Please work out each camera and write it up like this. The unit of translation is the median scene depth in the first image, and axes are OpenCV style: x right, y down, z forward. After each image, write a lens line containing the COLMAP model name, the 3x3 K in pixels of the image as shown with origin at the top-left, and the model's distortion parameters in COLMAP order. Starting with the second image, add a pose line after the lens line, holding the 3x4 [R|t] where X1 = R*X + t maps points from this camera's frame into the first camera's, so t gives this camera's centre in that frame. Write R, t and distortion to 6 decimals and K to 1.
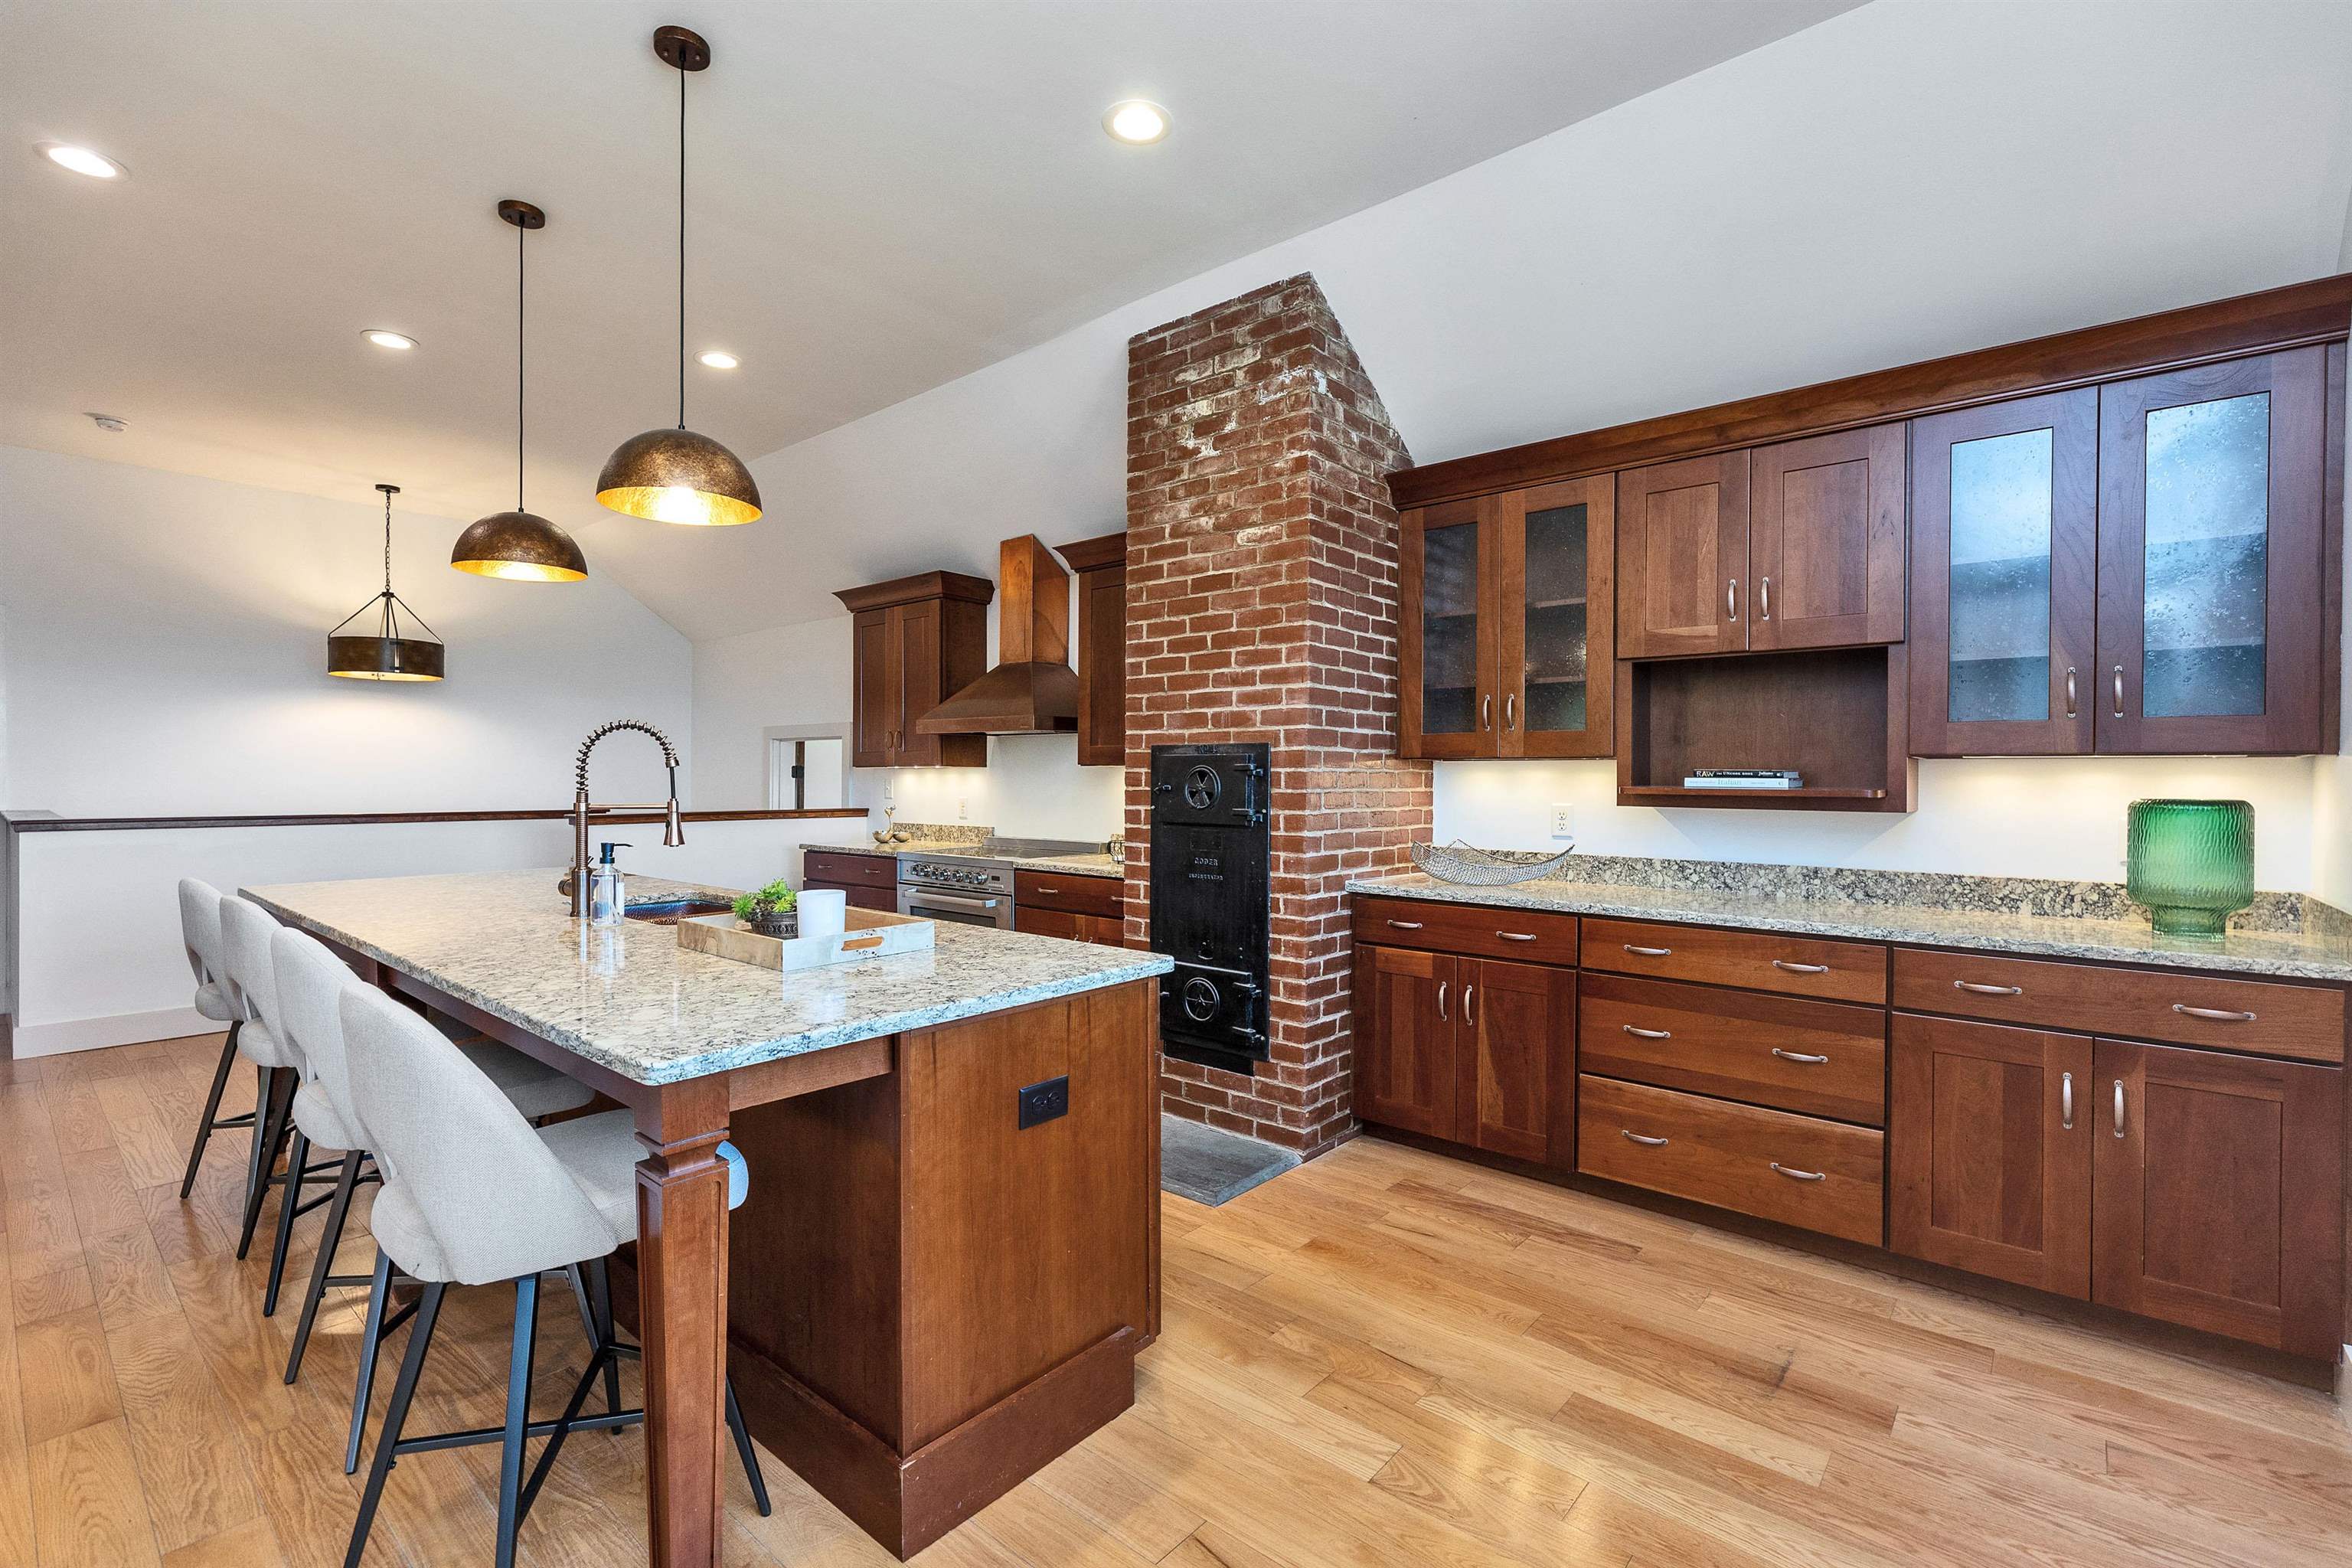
lens RADIAL K [[1053.3, 0, 1175.0], [0, 1053.3, 783.9], [0, 0, 1]] dist [0.001350, 0.000440]
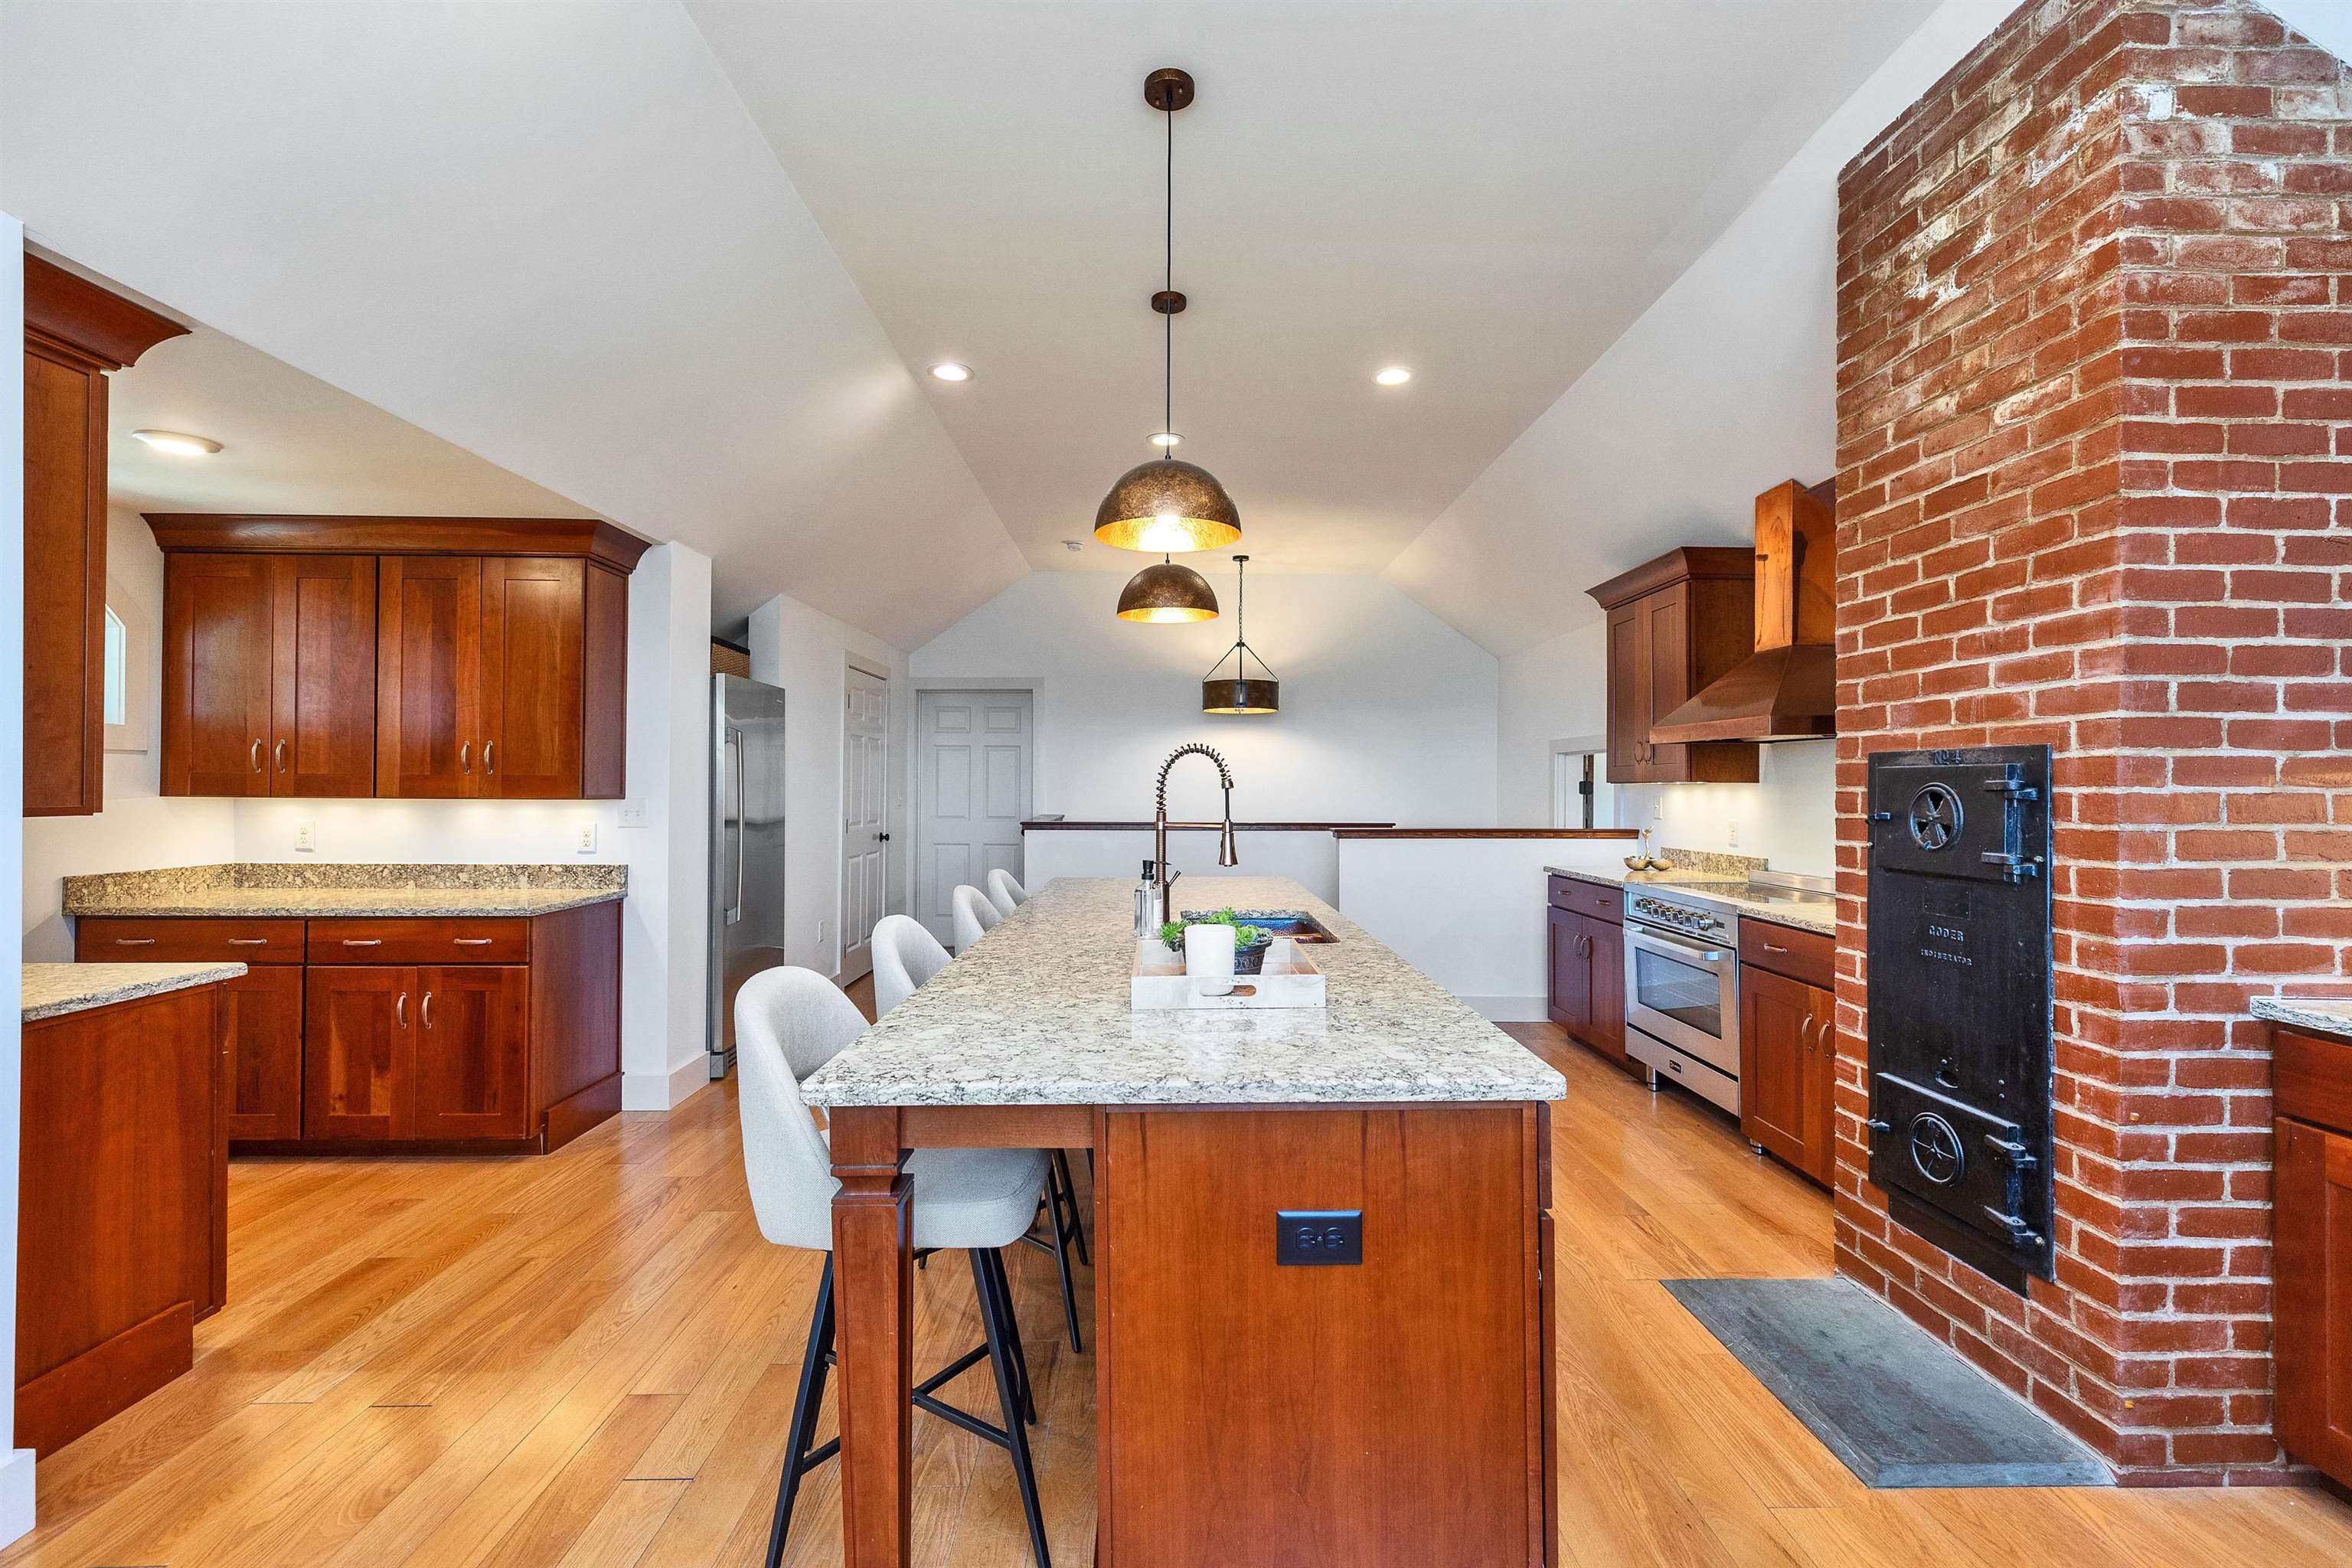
lens RADIAL K [[1053.3, 0, 1166.4], [0, 1053.3, 779.4], [0, 0, 1]] dist [0.001350, 0.000440]
pose [[0.658552, -0.007026, -0.752502, 0.203063], [-0.004938, 0.999895, -0.013658, -0.008458], [0.752519, 0.012710, 0.658448, 0.226026]]
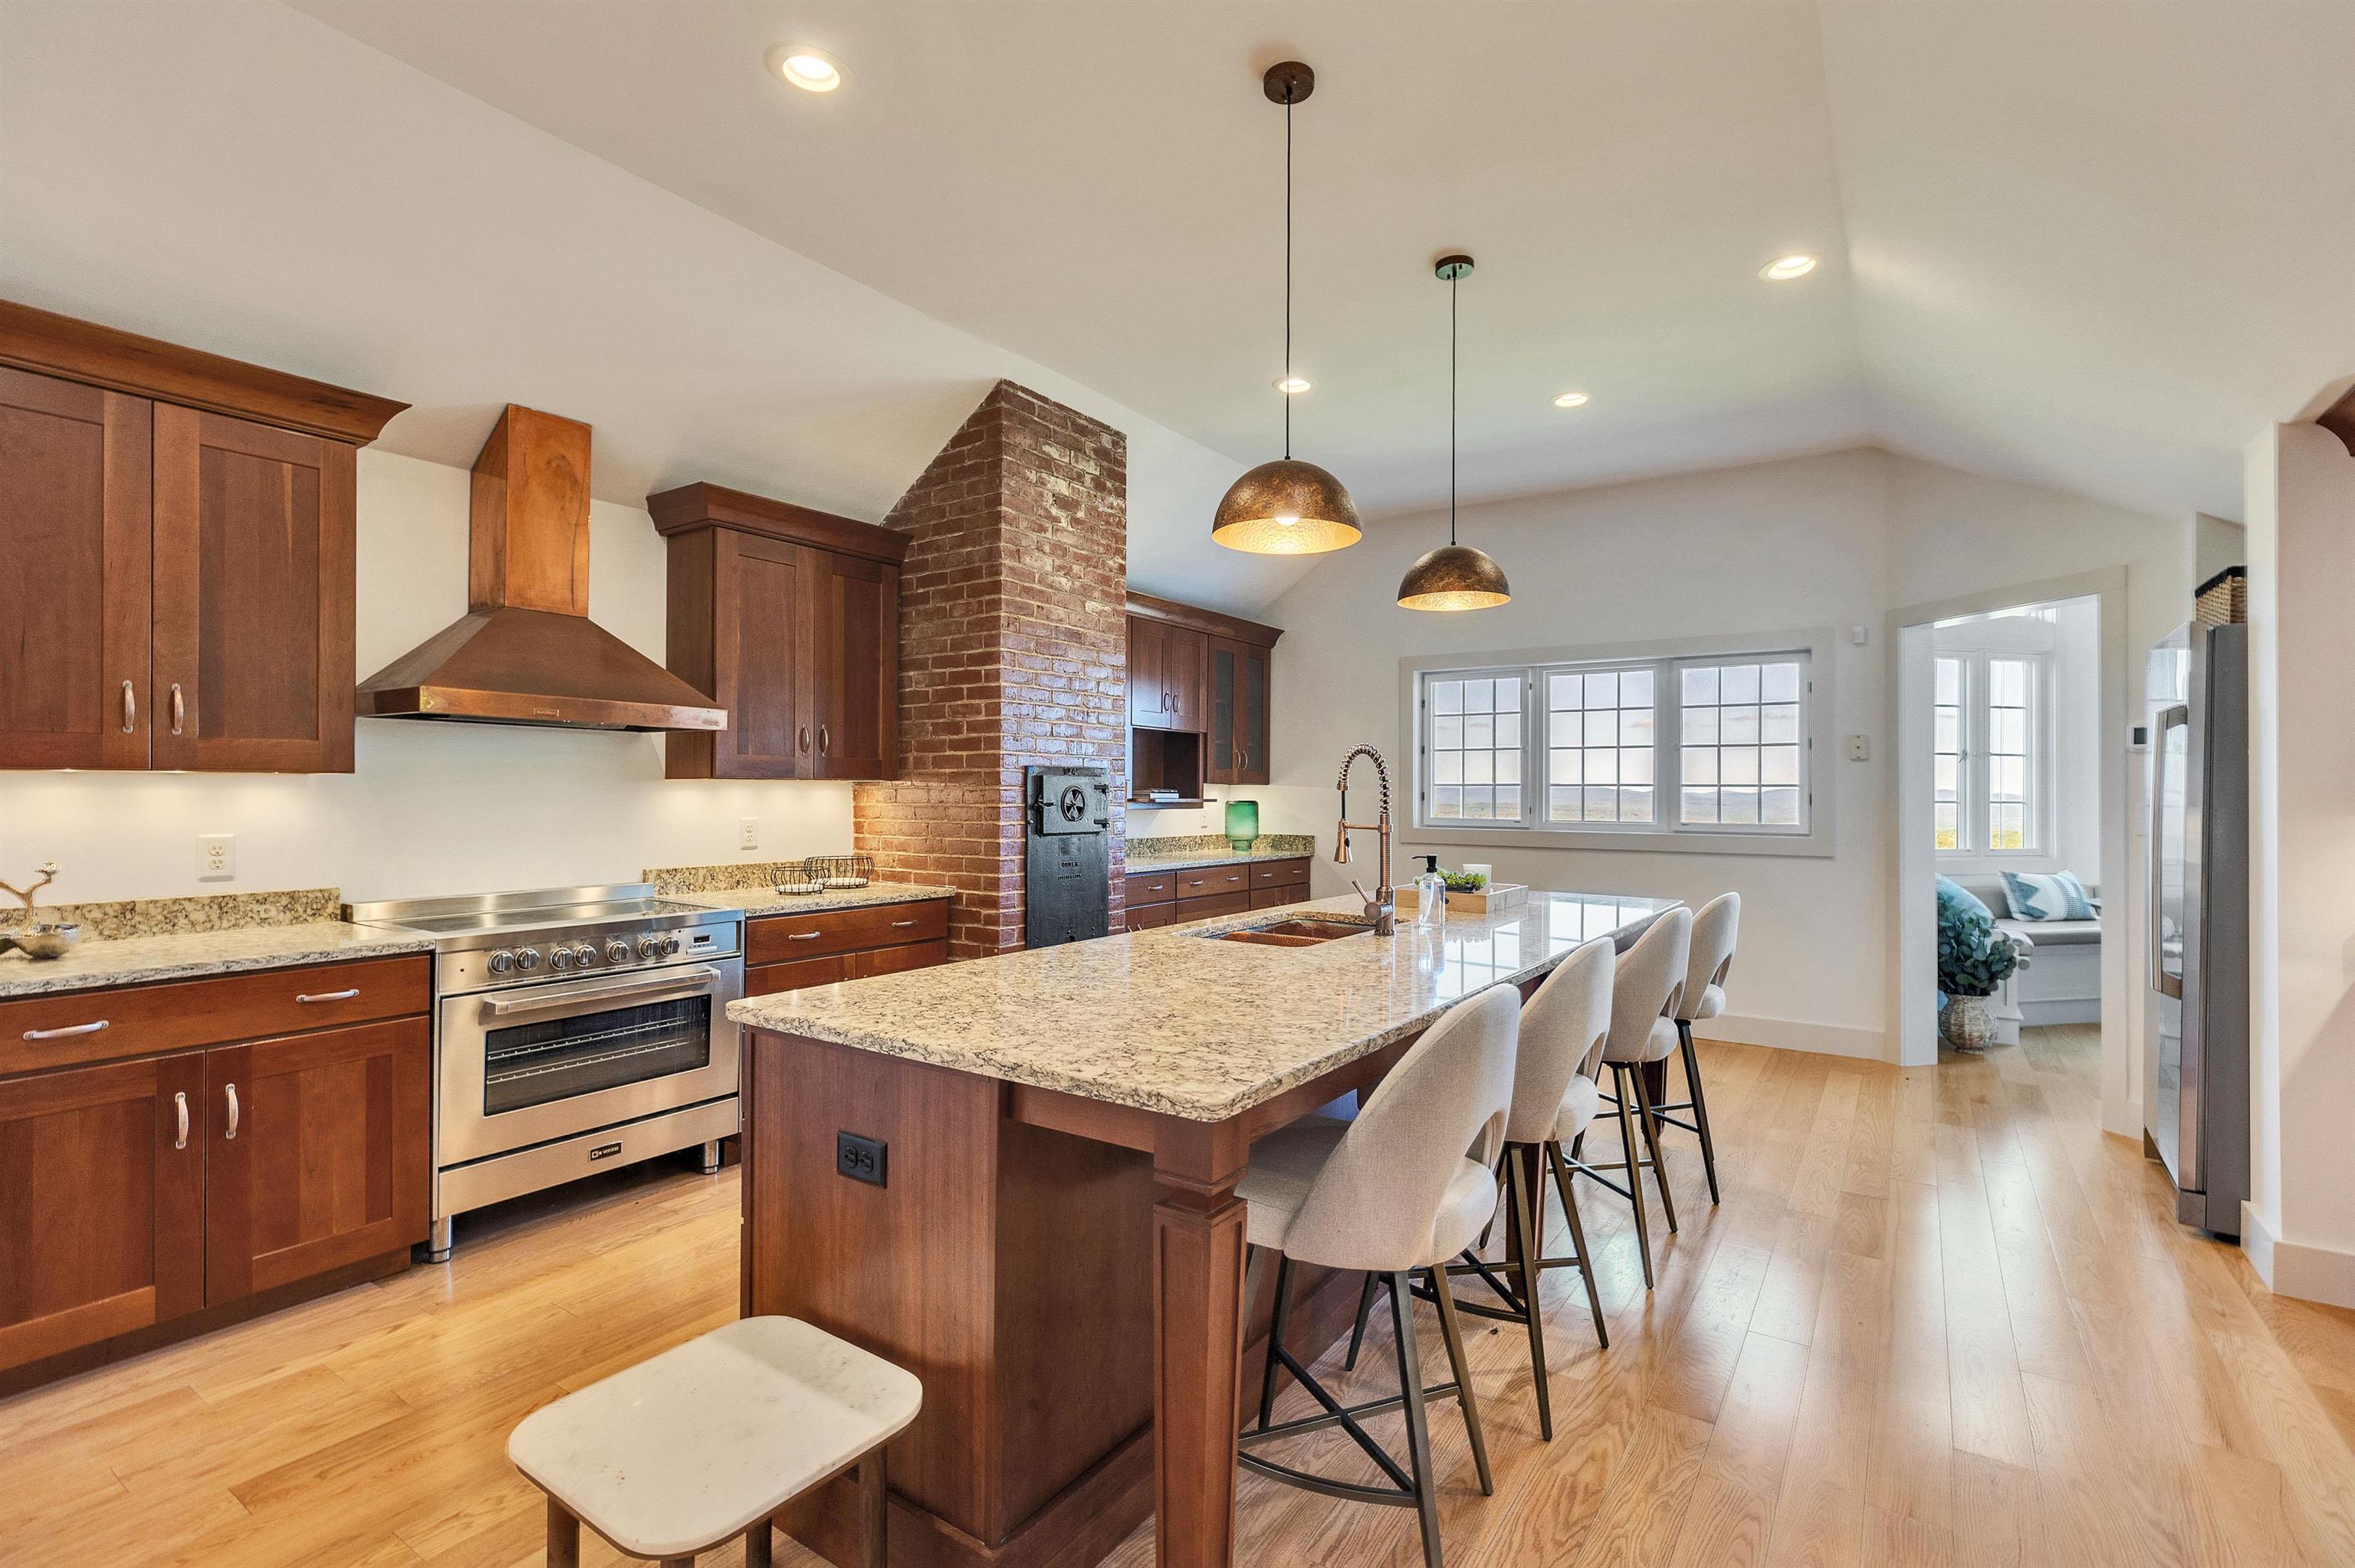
lens RADIAL K [[1075.5, 0, 1199.3], [0, 1075.5, 788.7], [0, 0, 1]] dist [0.000551, -0.000075]
pose [[-0.125987, -0.001477, 0.992031, -1.235078], [-0.000172, 0.999999, 0.001467, -0.015435], [-0.992032, 0.000014, -0.125987, 1.023796]]
